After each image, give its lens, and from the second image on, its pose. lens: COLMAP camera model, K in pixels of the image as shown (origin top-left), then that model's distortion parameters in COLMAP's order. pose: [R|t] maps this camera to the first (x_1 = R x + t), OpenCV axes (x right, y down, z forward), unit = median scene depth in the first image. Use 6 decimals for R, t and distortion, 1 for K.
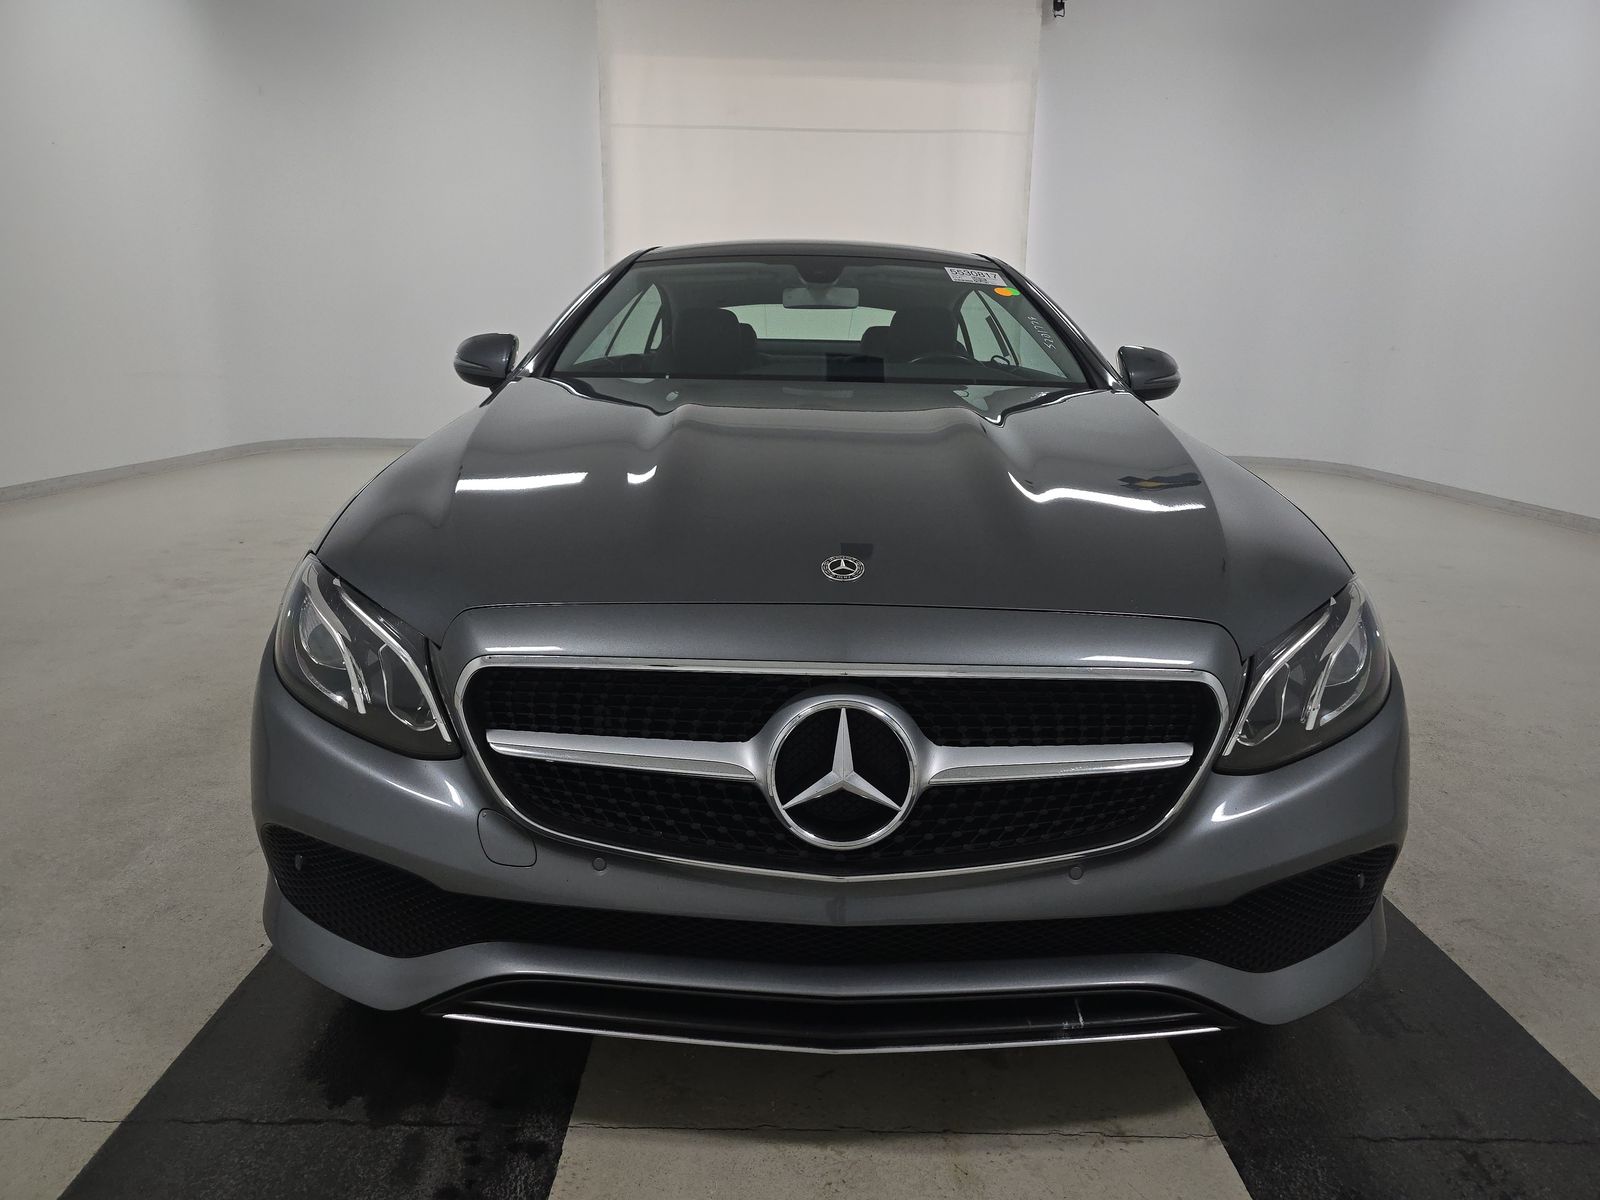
lens RADIAL K [[1087.2, 0, 800.0], [0, 1087.2, 600.0], [0, 0, 1]] dist [0.034406, -0.042446]
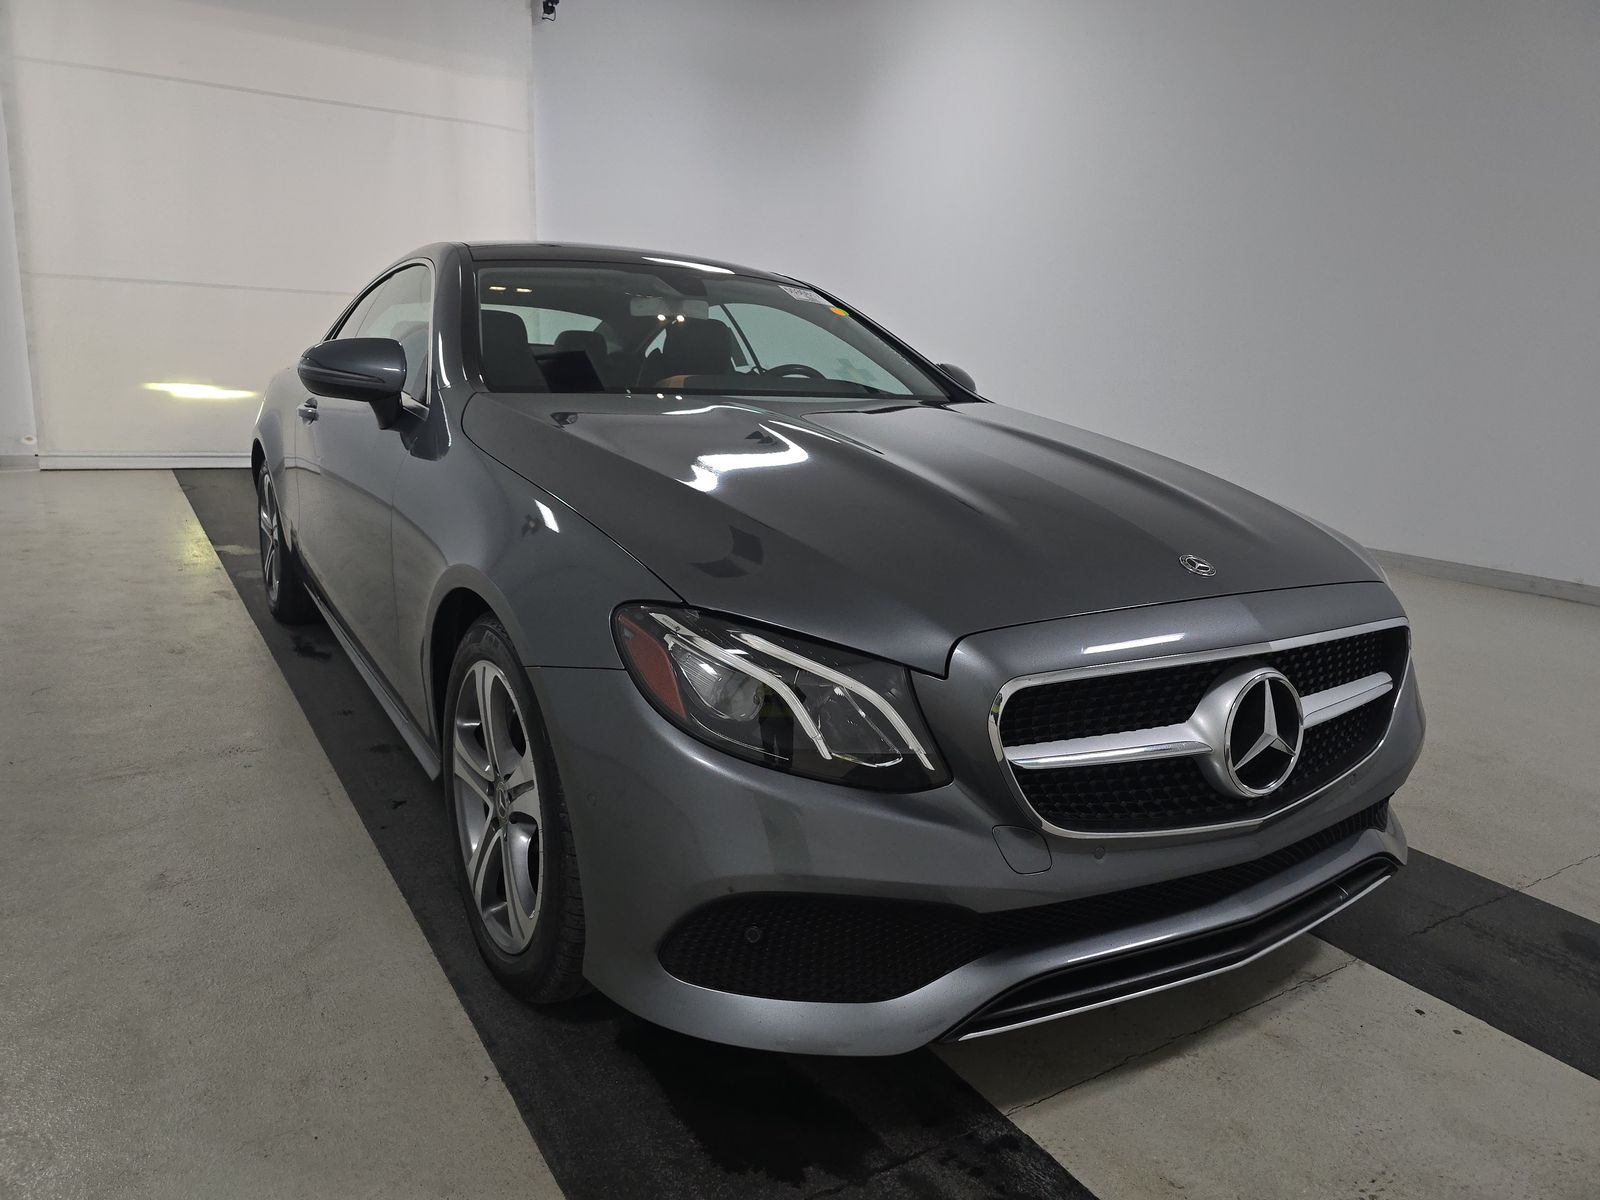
lens RADIAL K [[1087.2, 0, 800.0], [0, 1087.2, 600.0], [0, 0, 1]] dist [0.034406, -0.042446]
pose [[0.844706, -0.097565, 0.526264, -0.863530], [0.095081, 0.994960, 0.031842, -0.065198], [-0.526718, 0.023141, 0.849725, 0.190181]]
